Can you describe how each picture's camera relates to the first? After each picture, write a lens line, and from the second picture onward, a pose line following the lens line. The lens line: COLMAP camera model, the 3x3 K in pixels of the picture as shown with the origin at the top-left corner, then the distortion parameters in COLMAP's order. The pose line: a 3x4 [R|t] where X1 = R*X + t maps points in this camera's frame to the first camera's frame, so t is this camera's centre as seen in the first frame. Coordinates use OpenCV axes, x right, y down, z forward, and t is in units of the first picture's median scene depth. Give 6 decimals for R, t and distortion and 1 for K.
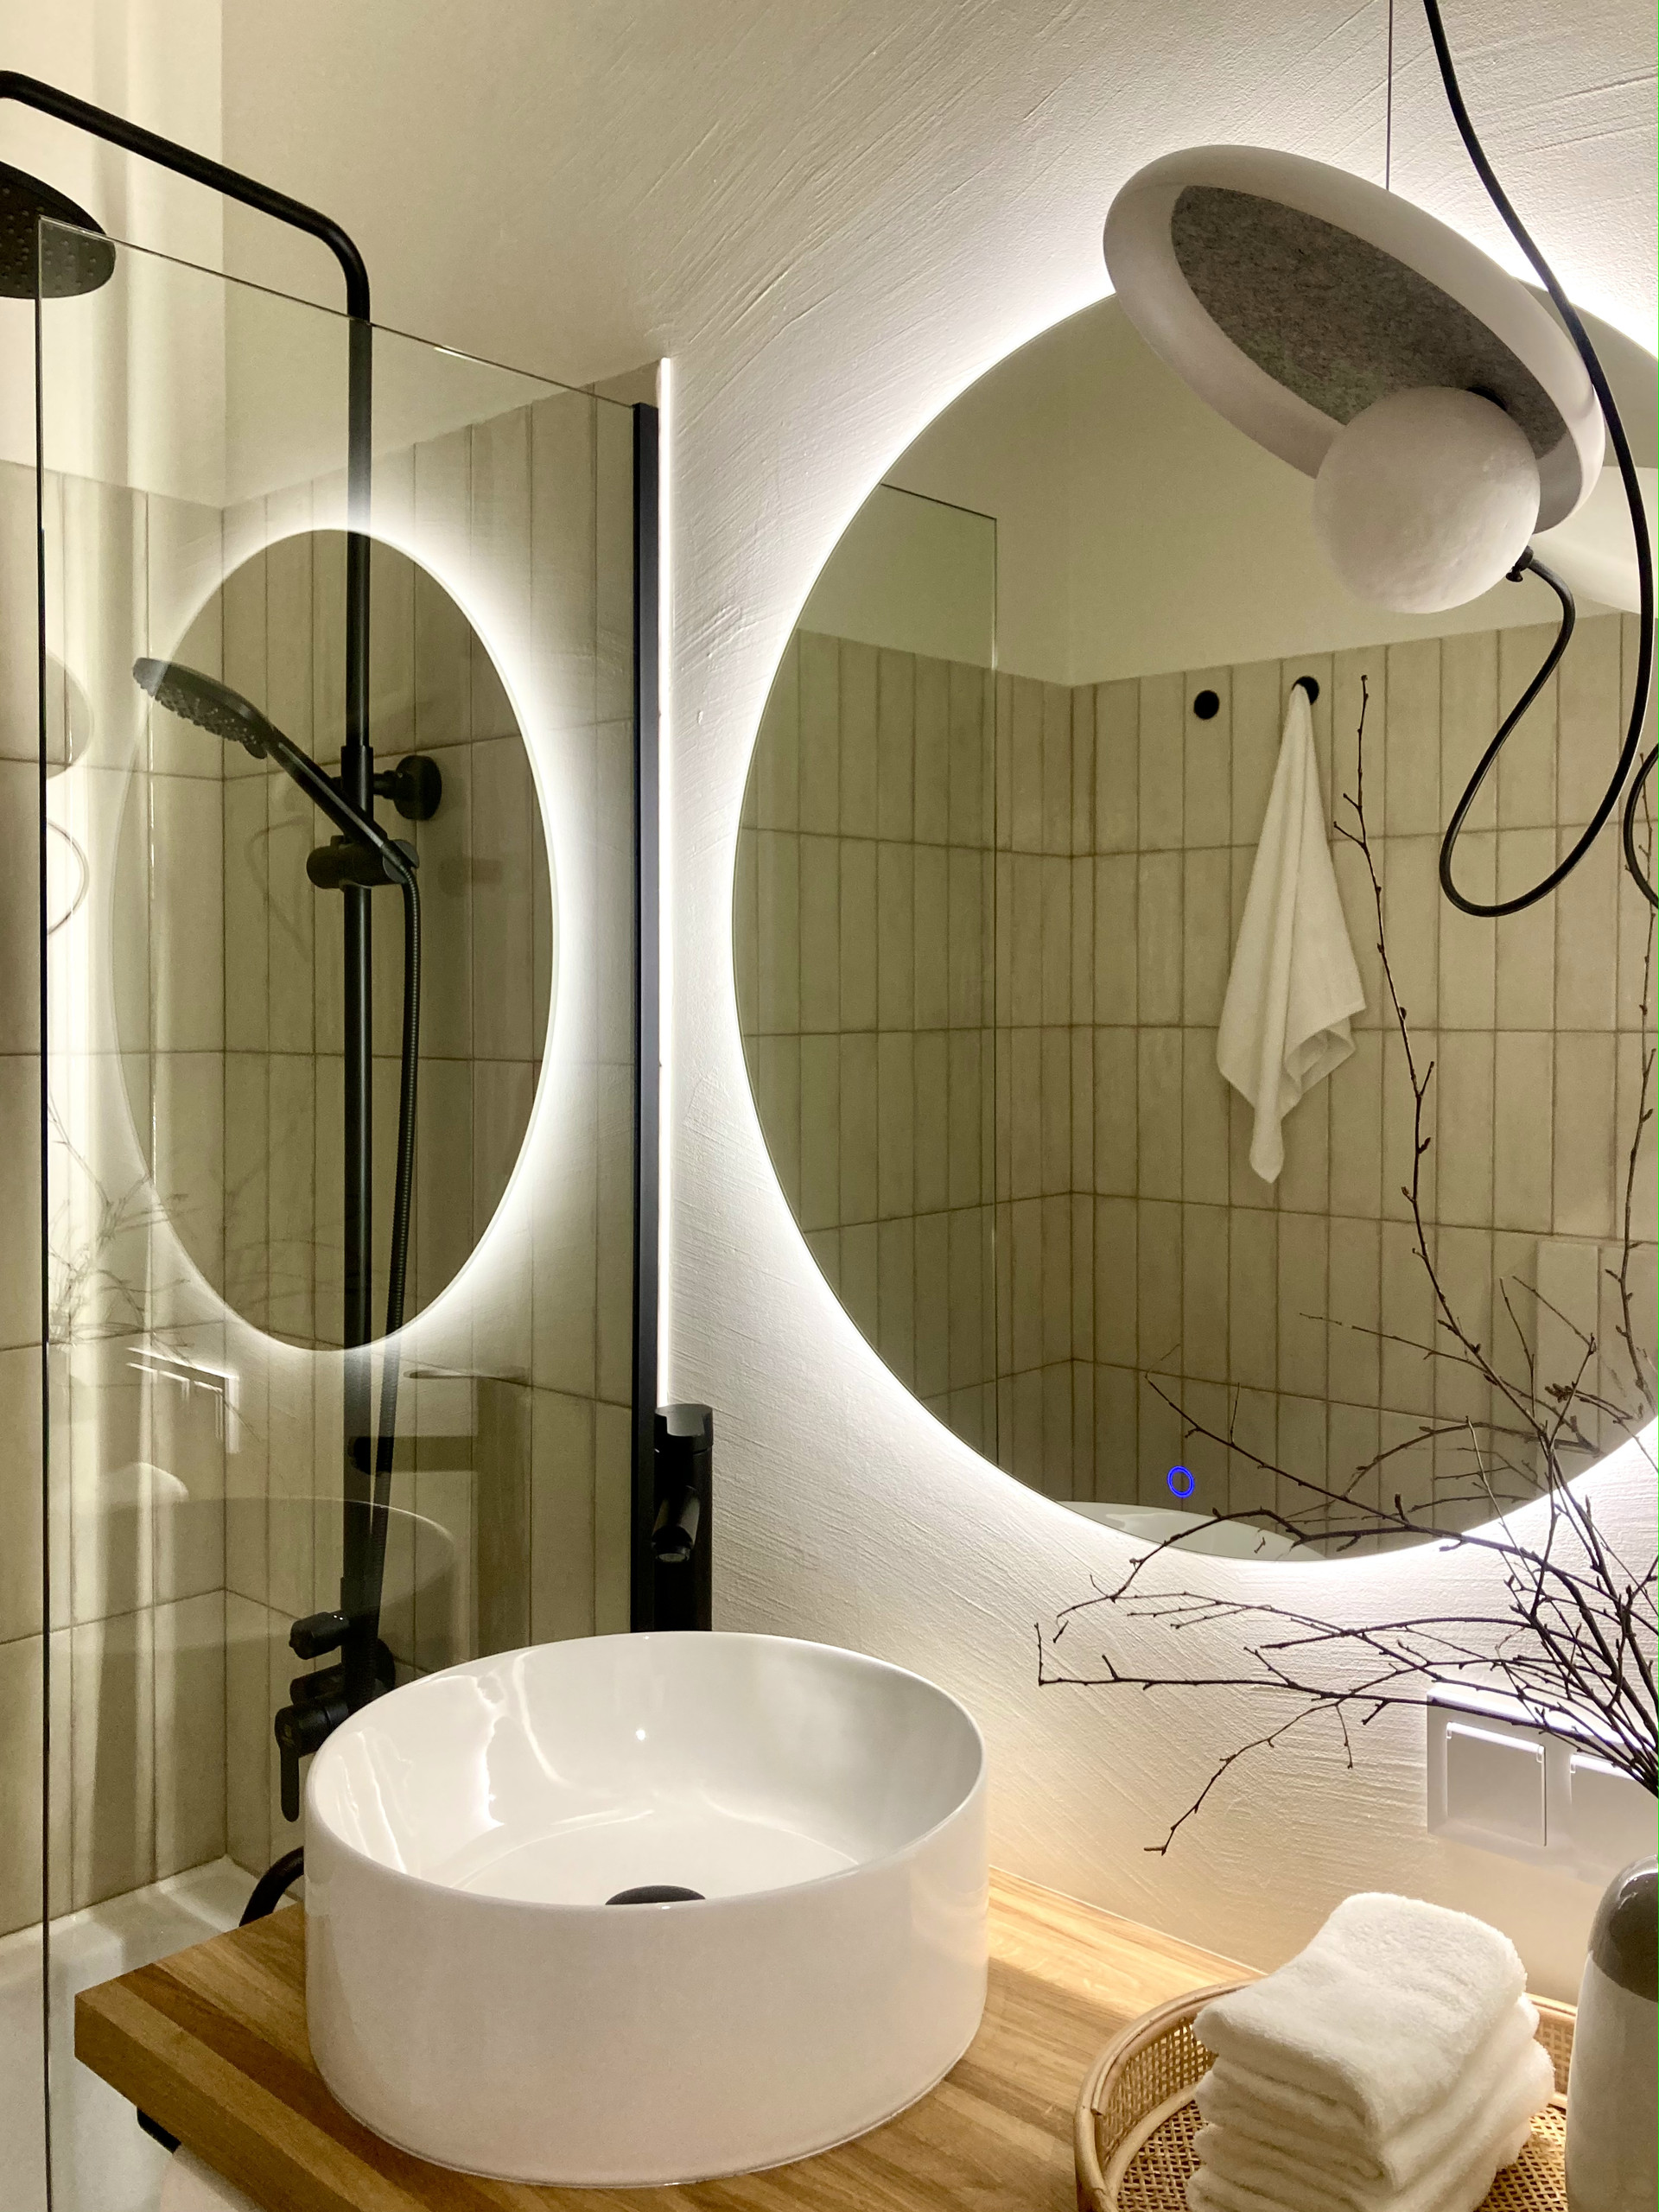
lens RADIAL K [[1853.4, 0, 853.7], [0, 1853.4, 1043.6], [0, 0, 1]] dist [0.151350, -0.445819]
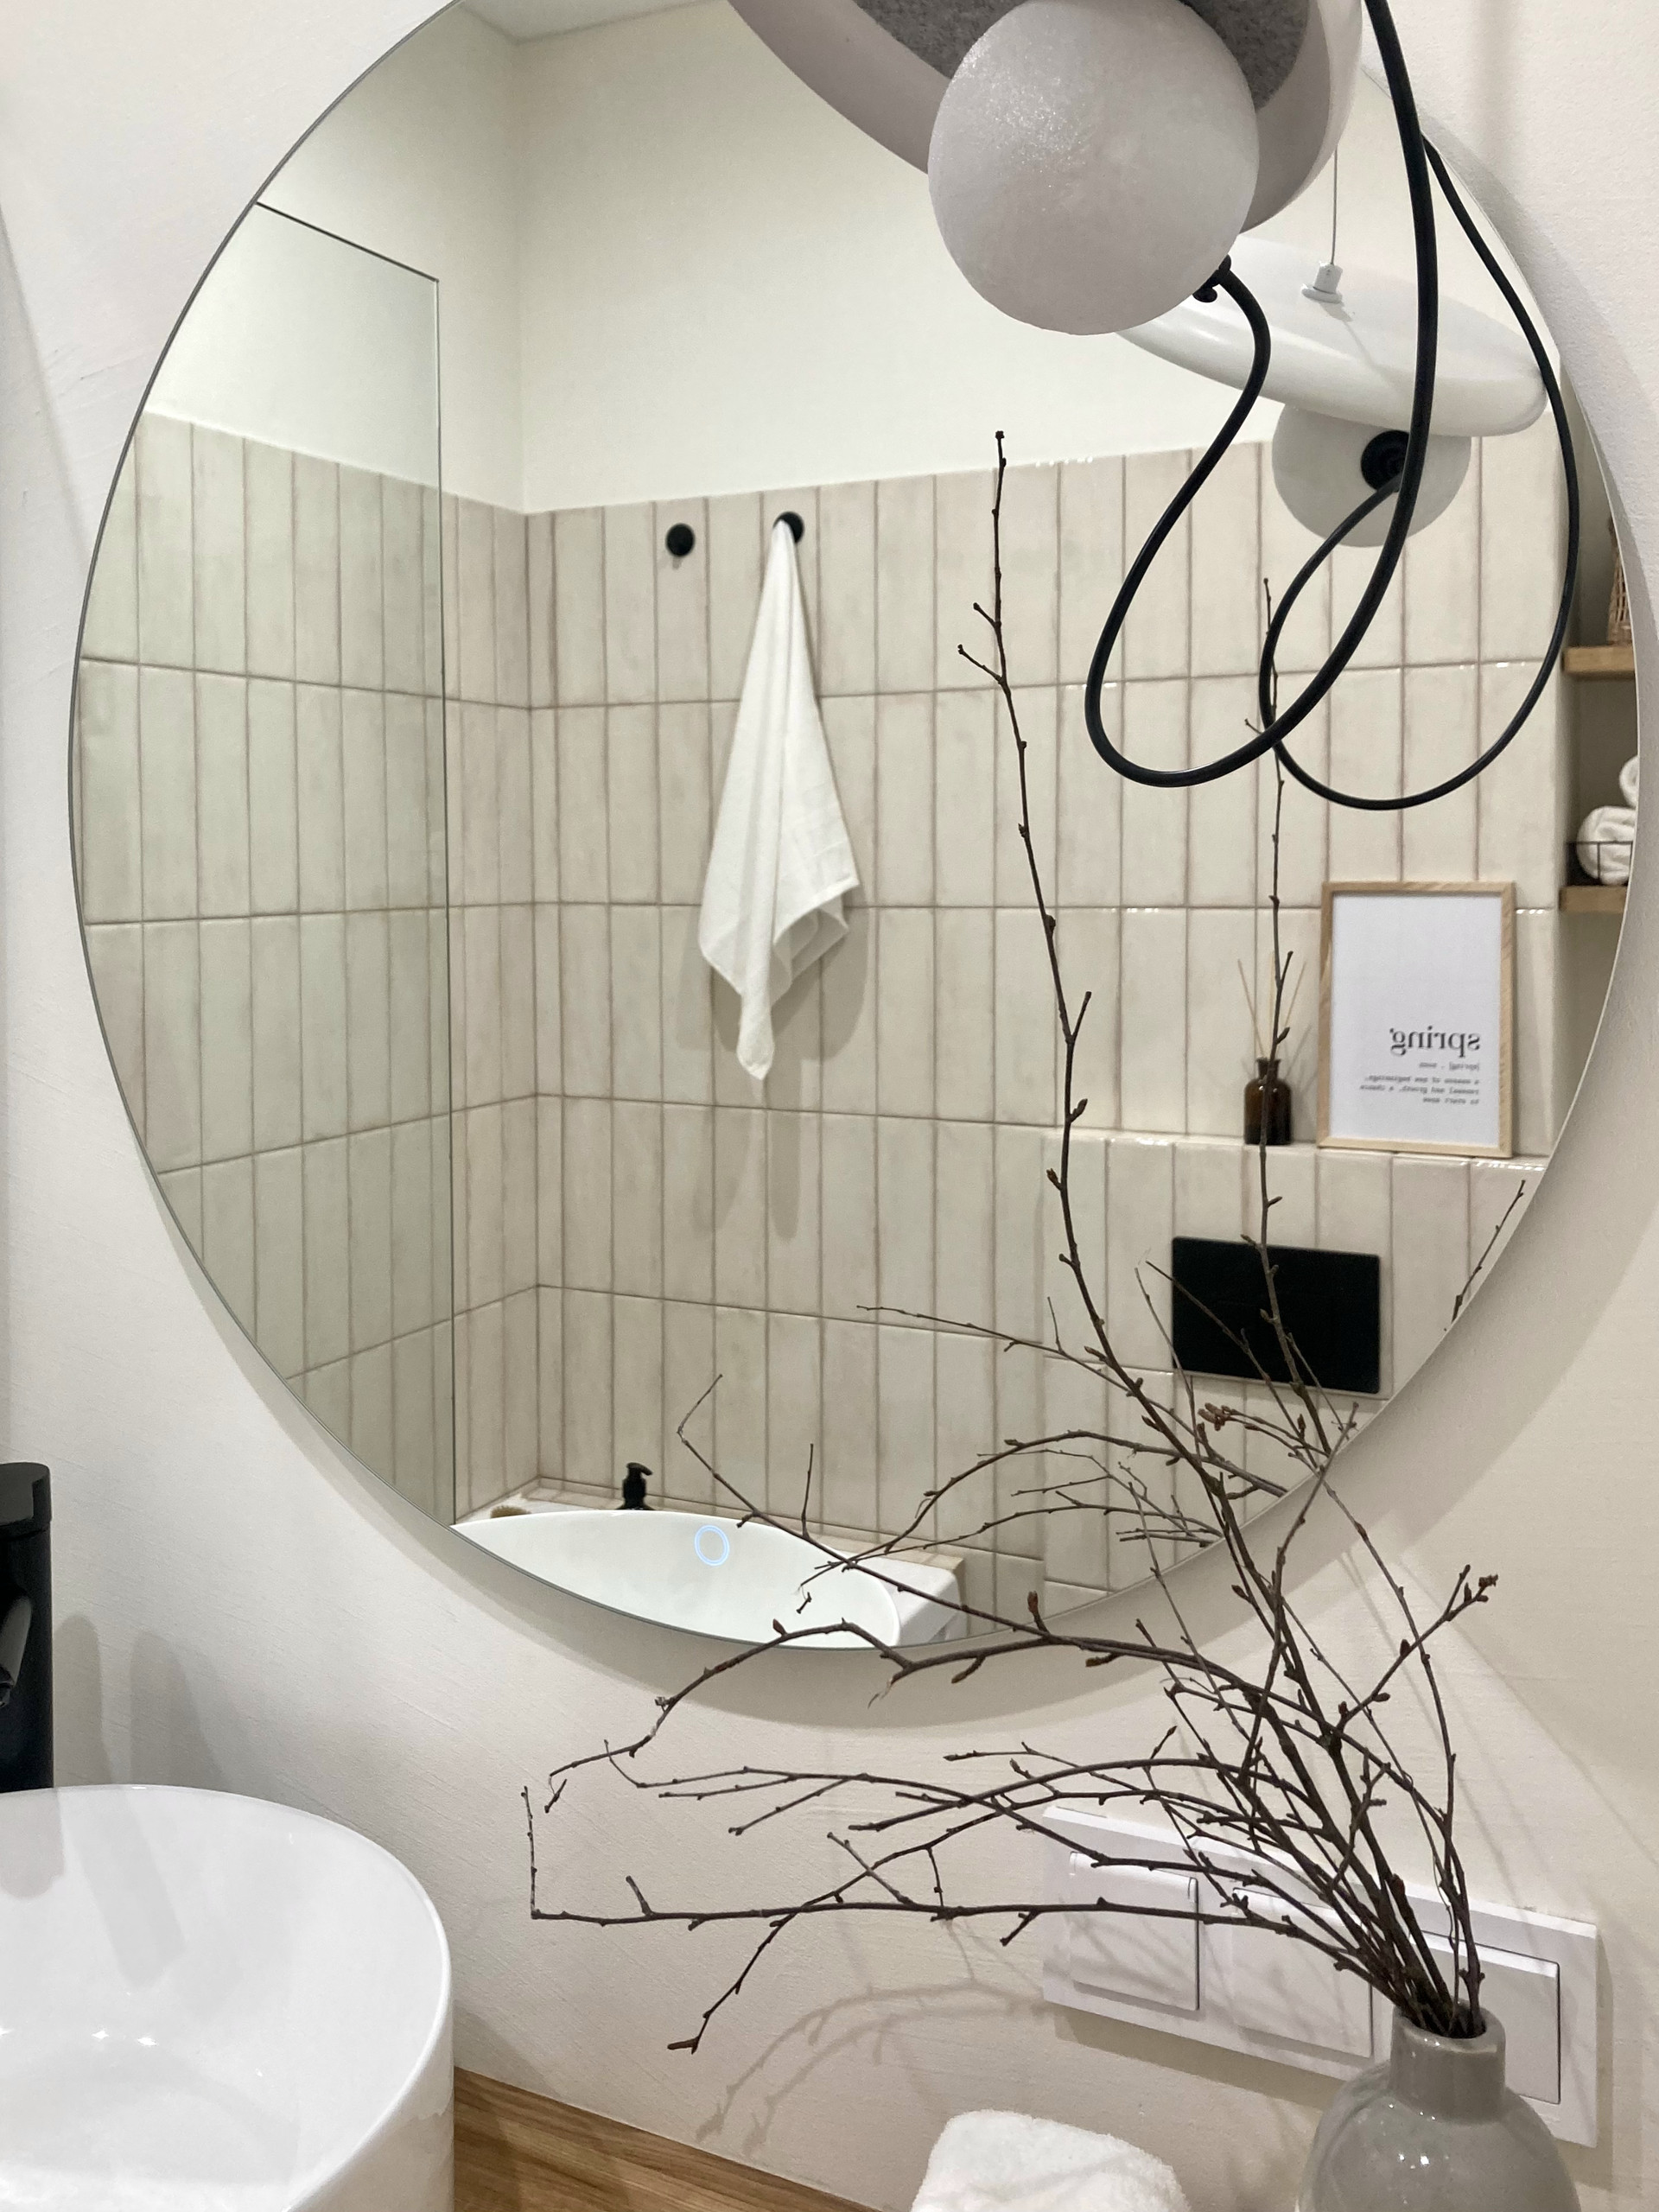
lens RADIAL K [[1921.0, 0, 819.1], [0, 1921.0, 947.4], [0, 0, 1]] dist [0.118492, -0.307958]
pose [[0.963731, -0.013626, 0.266527, 0.005821], [0.008419, 0.999751, 0.020671, -0.007204], [-0.266742, -0.017677, 0.963606, 0.103522]]
